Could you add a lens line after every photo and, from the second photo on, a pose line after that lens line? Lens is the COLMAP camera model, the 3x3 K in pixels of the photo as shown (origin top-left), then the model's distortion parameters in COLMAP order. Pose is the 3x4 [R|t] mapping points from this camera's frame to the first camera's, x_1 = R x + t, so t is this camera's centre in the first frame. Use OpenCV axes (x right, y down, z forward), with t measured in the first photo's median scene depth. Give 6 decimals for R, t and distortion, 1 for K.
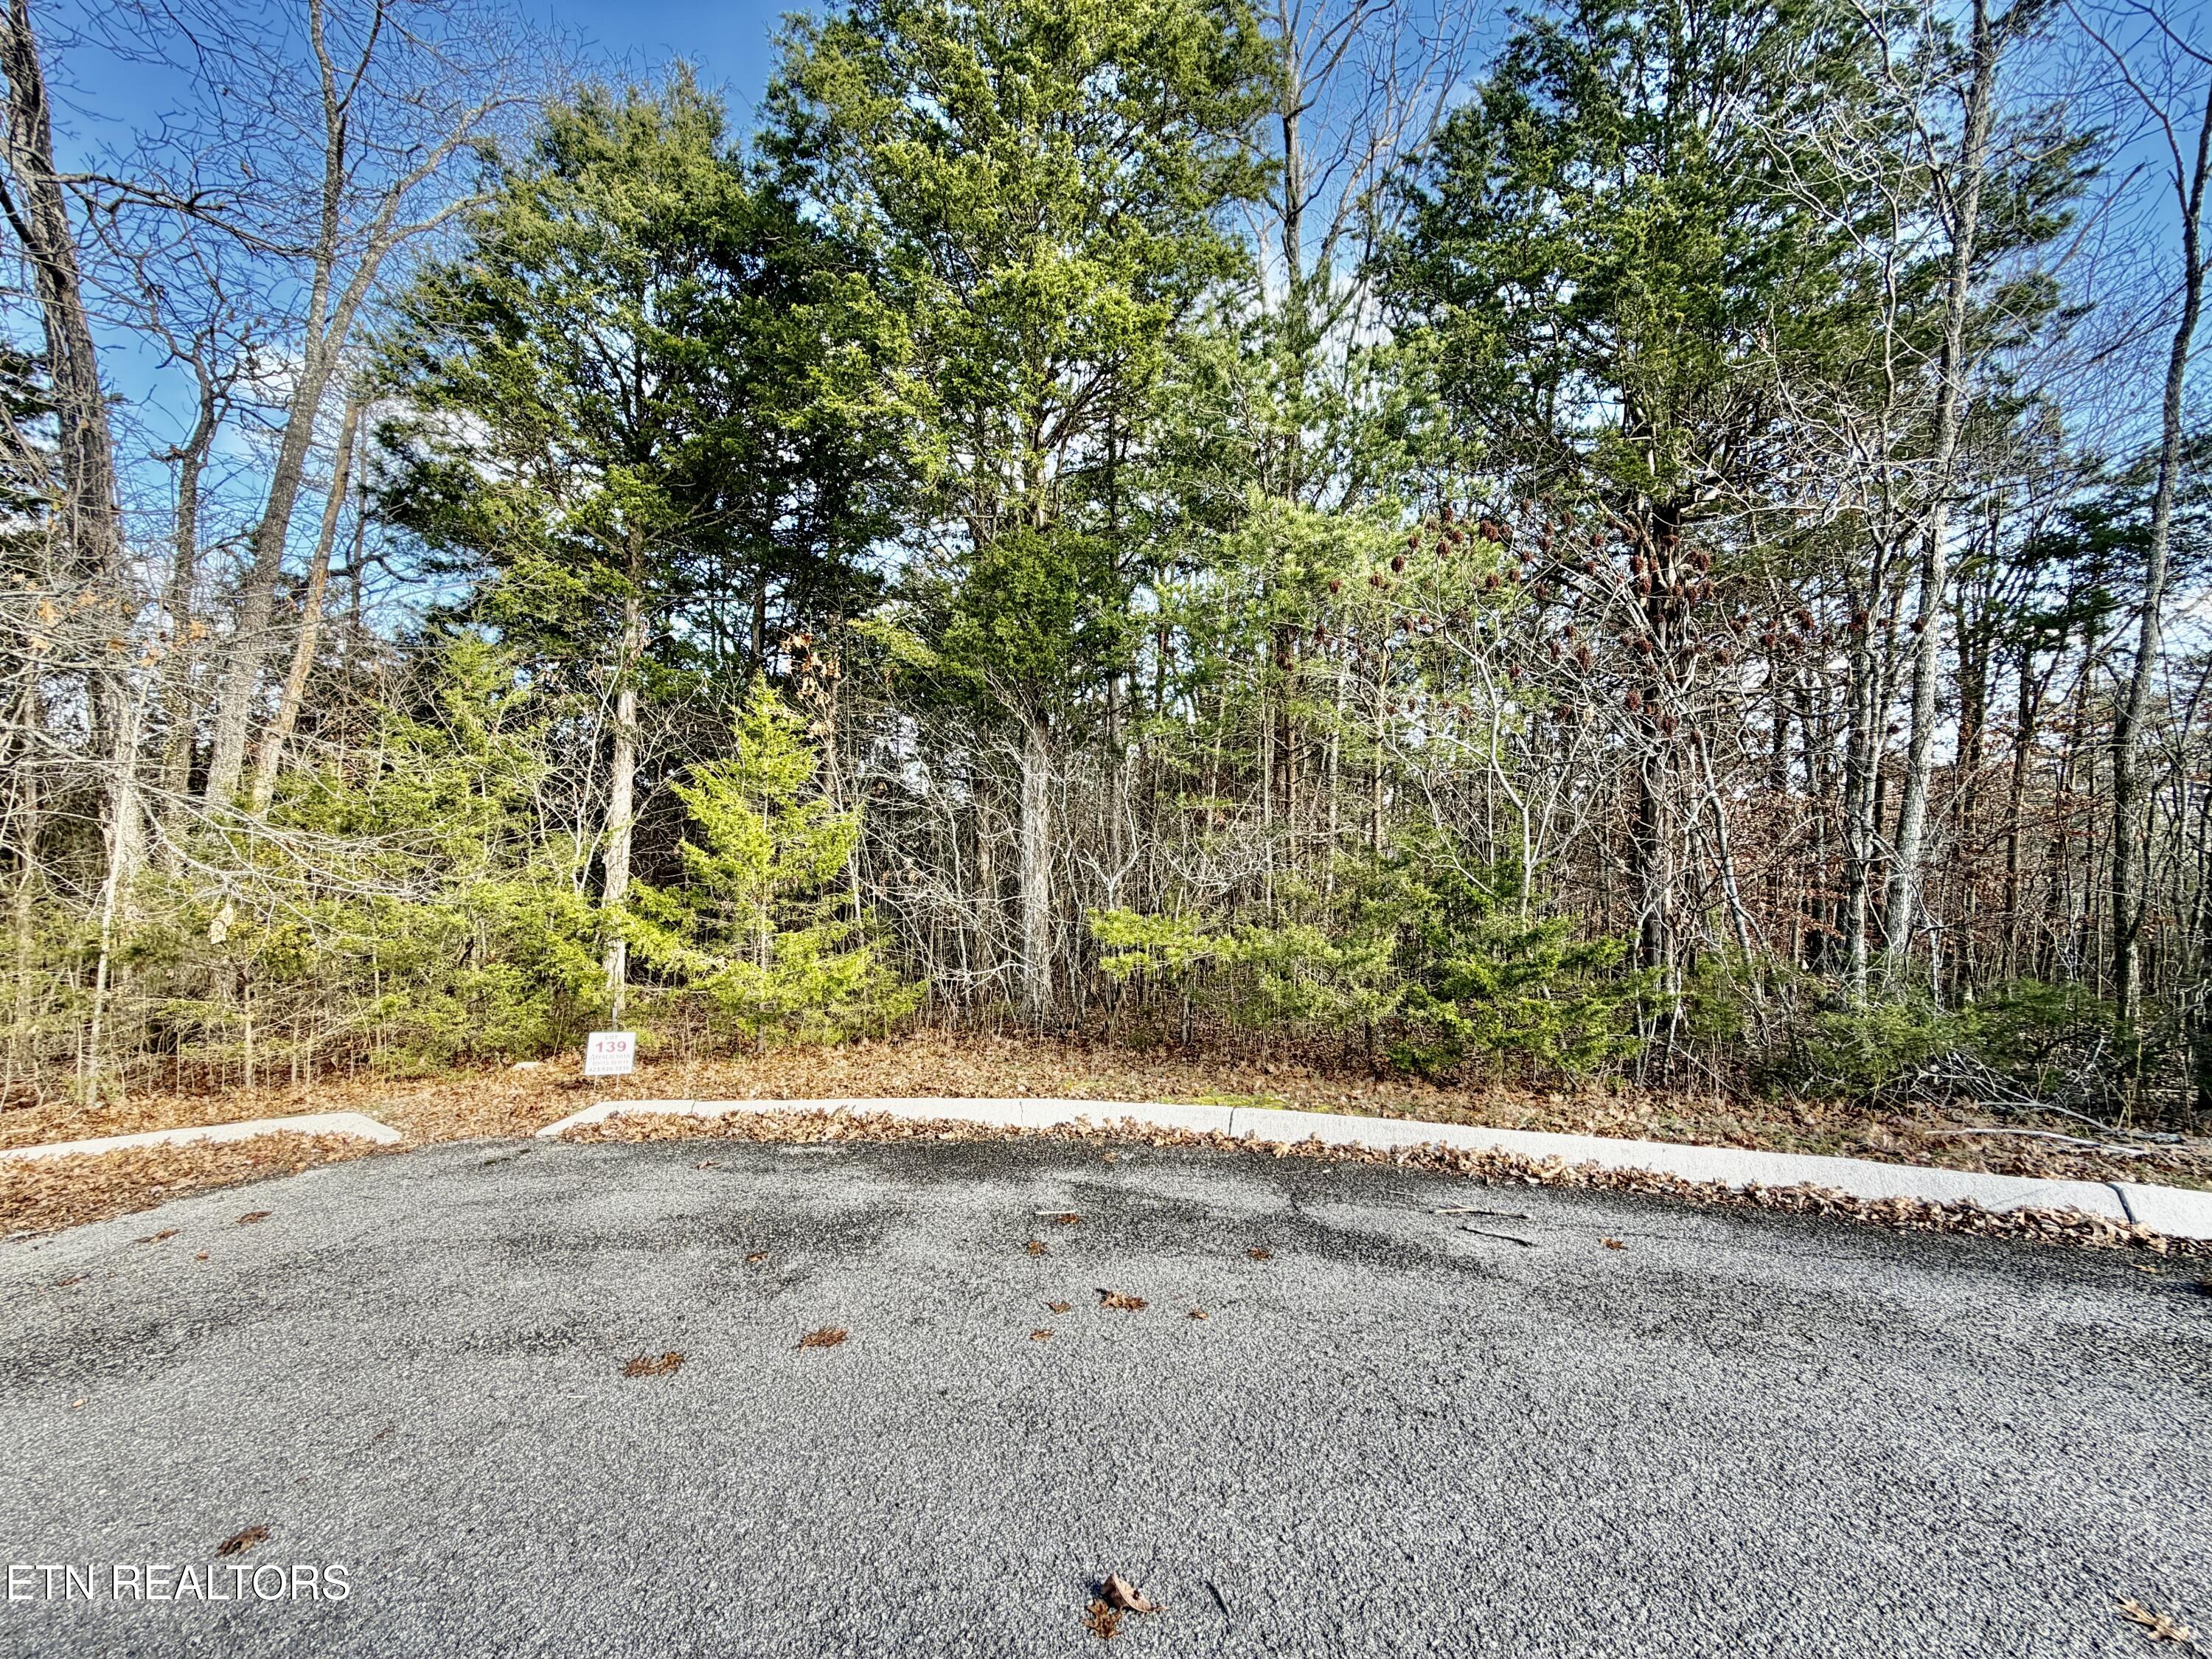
lens RADIAL K [[878.9, 0, 1101.8], [0, 878.9, 821.0], [0, 0, 1]] dist [0.003623, -0.000414]
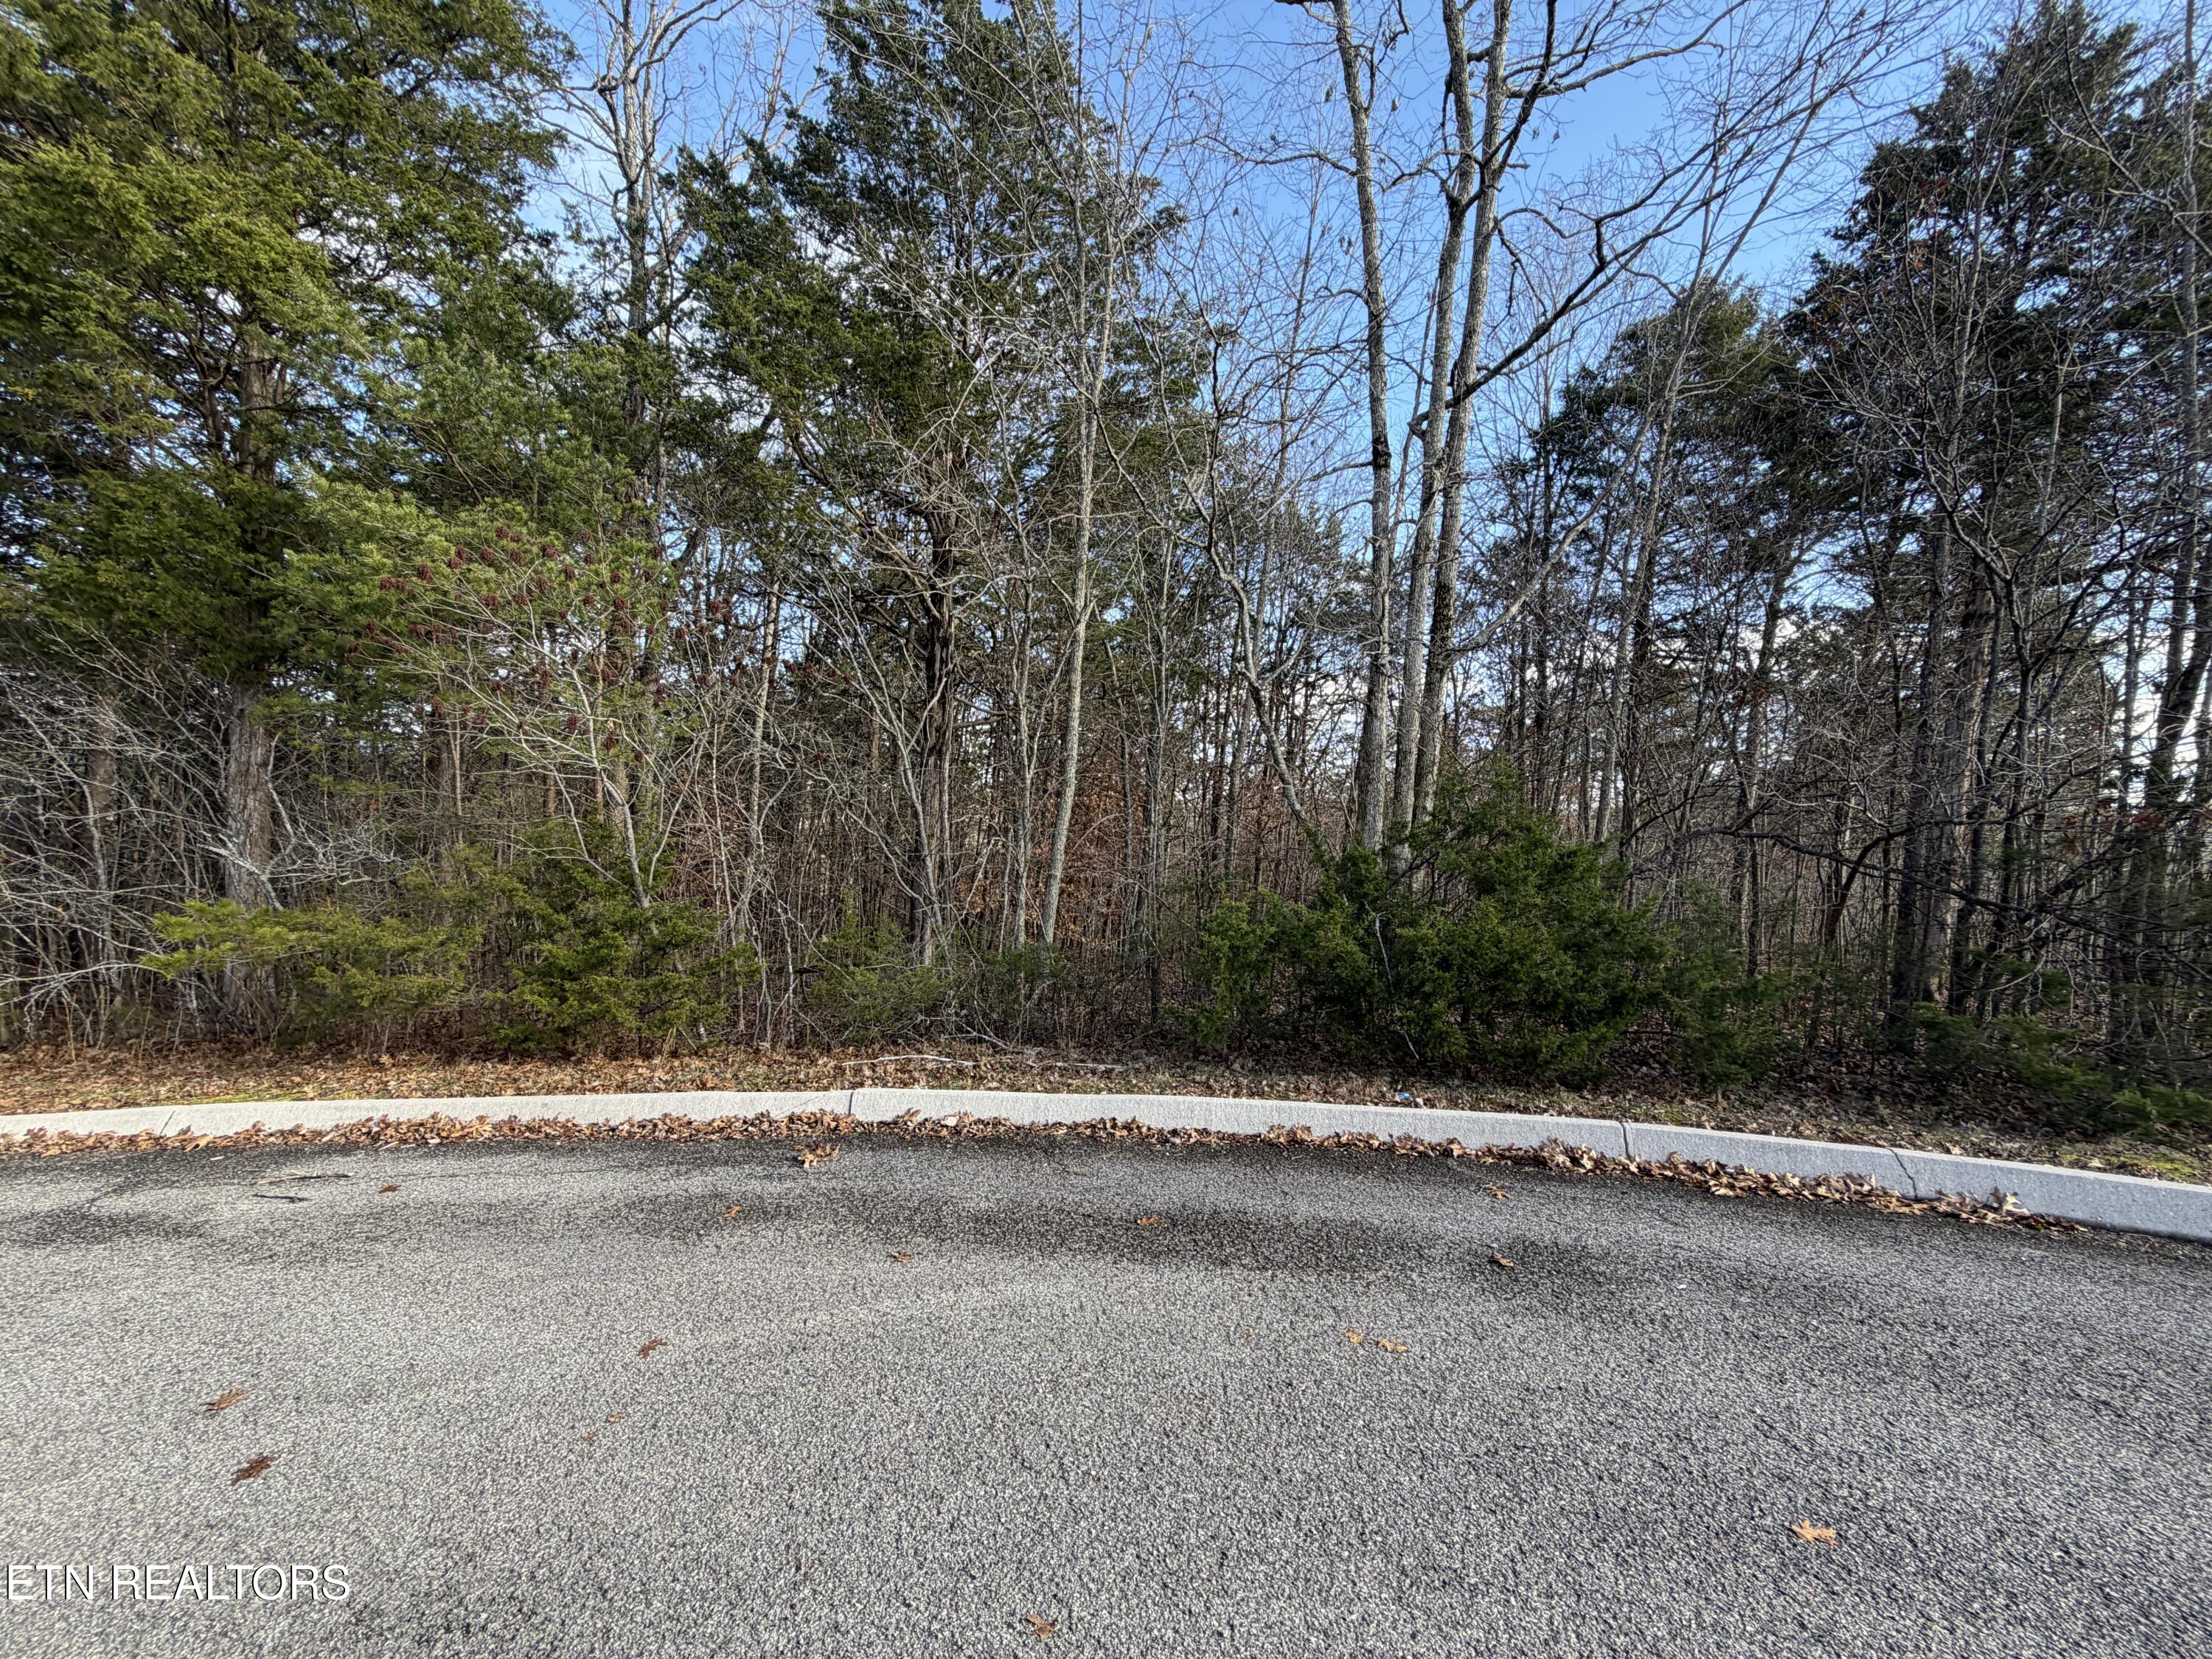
lens RADIAL K [[878.9, 0, 1101.5], [0, 878.9, 823.9], [0, 0, 1]] dist [0.003623, -0.000414]
pose [[0.905079, 0.021477, 0.424700, 0.626377], [-0.032842, 0.999271, 0.019457, -0.039445], [-0.423973, -0.031558, 0.905125, -0.303380]]
